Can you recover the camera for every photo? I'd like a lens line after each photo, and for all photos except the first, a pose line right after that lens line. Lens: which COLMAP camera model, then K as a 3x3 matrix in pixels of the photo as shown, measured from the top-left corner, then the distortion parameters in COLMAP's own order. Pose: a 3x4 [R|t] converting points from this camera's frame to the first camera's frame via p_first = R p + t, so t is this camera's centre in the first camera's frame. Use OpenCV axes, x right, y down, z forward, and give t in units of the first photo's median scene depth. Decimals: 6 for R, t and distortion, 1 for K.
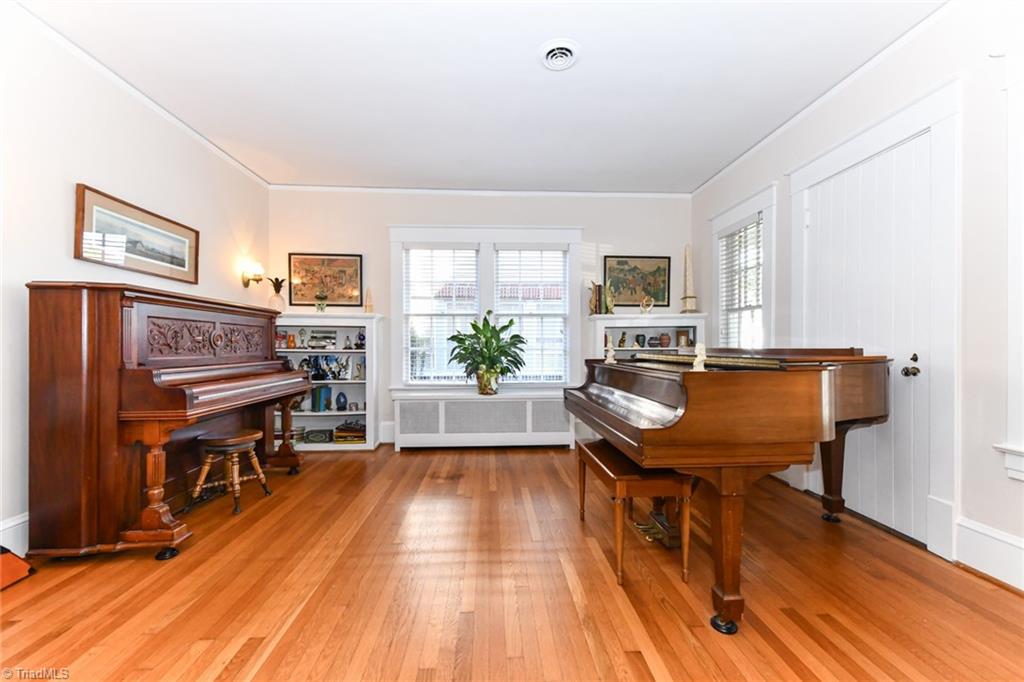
lens RADIAL K [[408.4, 0, 512.9], [0, 408.4, 345.6], [0, 0, 1]] dist [0.013913, -0.000071]
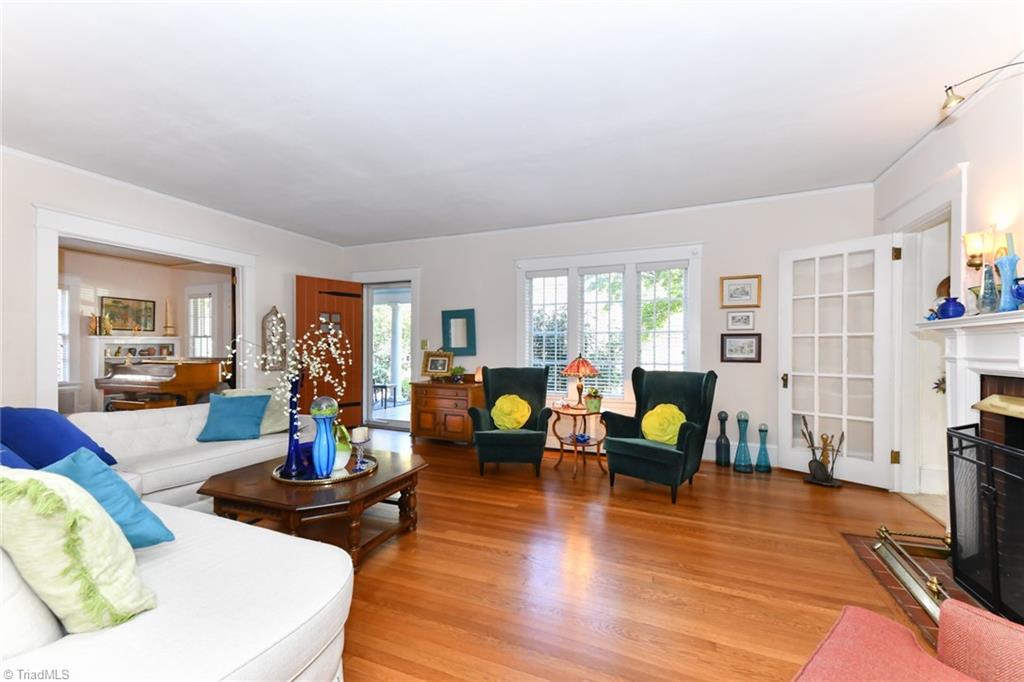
lens RADIAL K [[408.4, 0, 515.9], [0, 408.4, 348.3], [0, 0, 1]] dist [0.013913, -0.000071]
pose [[0.426344, 0.003448, 0.904554, -0.526024], [-0.002823, 0.999993, -0.002481, -0.027629], [-0.904557, -0.001495, 0.426351, -1.079862]]
